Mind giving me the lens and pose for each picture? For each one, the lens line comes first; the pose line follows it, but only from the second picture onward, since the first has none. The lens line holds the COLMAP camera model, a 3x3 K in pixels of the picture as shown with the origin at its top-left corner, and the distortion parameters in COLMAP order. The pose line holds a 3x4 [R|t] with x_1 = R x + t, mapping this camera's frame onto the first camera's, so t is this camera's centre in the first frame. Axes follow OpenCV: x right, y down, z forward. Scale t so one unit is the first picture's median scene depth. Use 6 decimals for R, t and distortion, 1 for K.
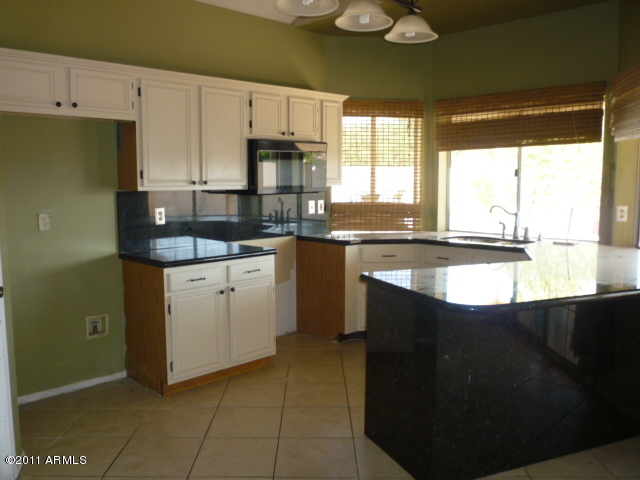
lens RADIAL K [[555.3, 0, 320.0], [0, 555.3, 240.0], [0, 0, 1]] dist [-0.030475, -0.004897]
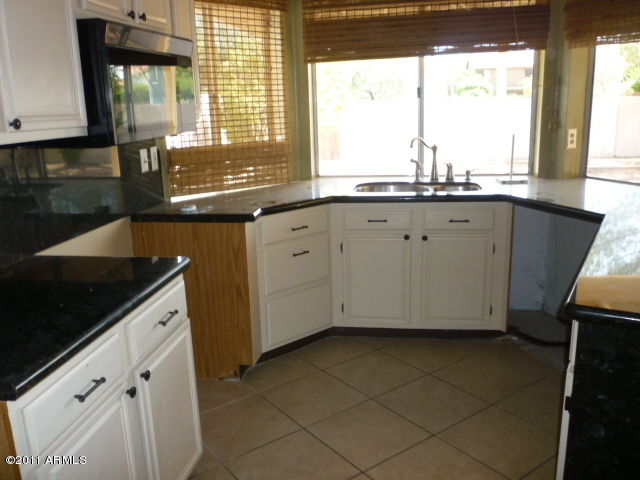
lens RADIAL K [[555.3, 0, 320.0], [0, 555.3, 240.0], [0, 0, 1]] dist [-0.030475, -0.004897]
pose [[0.802535, -0.166304, 0.572957, -0.222466], [0.095036, 0.983736, 0.152418, -0.051868], [-0.588987, -0.067870, 0.805288, 0.468407]]
